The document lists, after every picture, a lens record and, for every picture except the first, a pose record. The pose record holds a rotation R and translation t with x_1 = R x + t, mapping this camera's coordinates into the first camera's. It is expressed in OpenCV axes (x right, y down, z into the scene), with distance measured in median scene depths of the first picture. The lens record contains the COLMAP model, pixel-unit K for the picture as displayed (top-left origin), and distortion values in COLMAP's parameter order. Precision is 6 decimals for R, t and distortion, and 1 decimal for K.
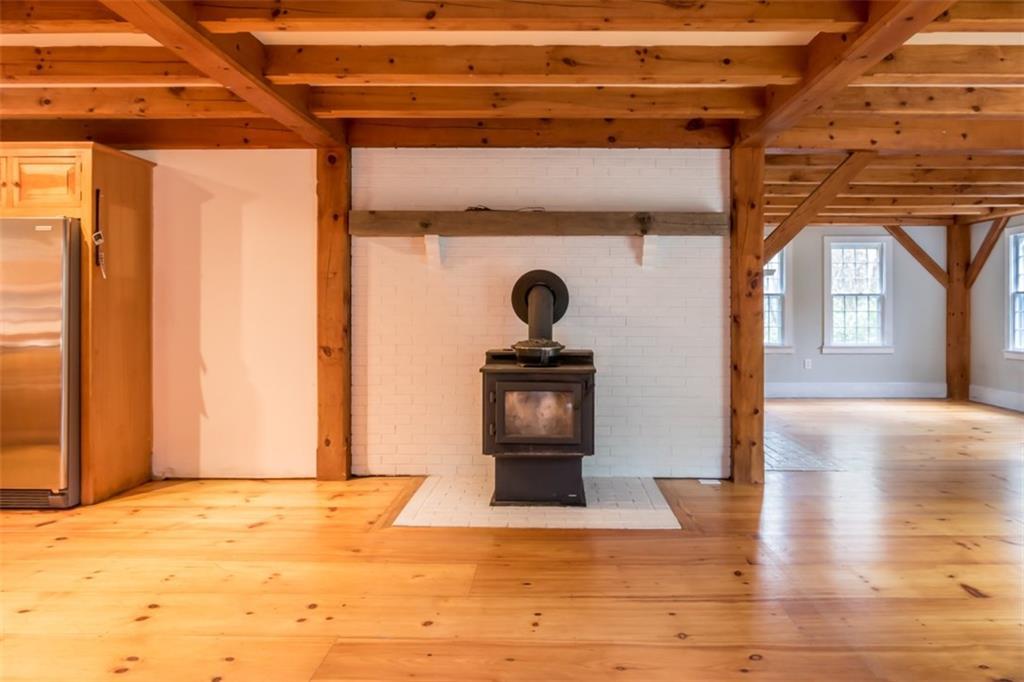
lens RADIAL K [[734.7, 0, 538.1], [0, 734.7, 310.2], [0, 0, 1]] dist [-0.030607, 0.015444]
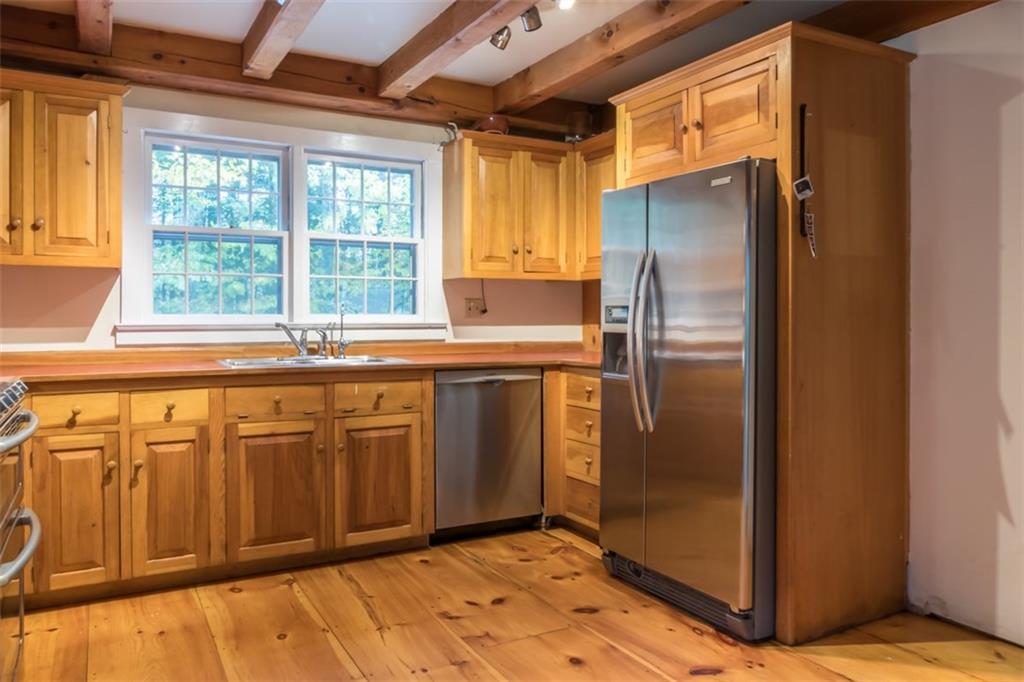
lens RADIAL K [[734.7, 0, 511.9], [0, 734.7, 319.7], [0, 0, 1]] dist [-0.030607, 0.015444]
pose [[0.495829, 0.003182, -0.868414, -0.216130], [0.001929, 0.999987, 0.004765, 0.002185], [0.868418, -0.004038, 0.495816, 0.513788]]
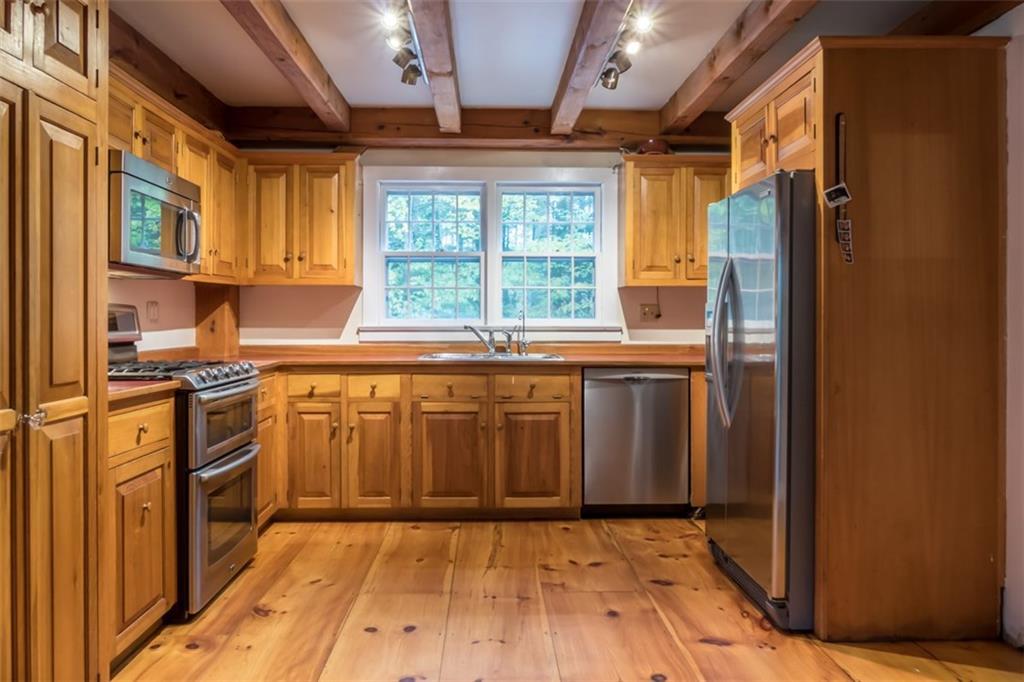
lens RADIAL K [[734.7, 0, 510.3], [0, 734.7, 322.0], [0, 0, 1]] dist [-0.030607, 0.015444]
pose [[0.037029, 0.001337, -0.999313, -0.021420], [0.000966, 0.999999, 0.001374, 0.002660], [0.999314, -0.001016, 0.037028, 0.716939]]
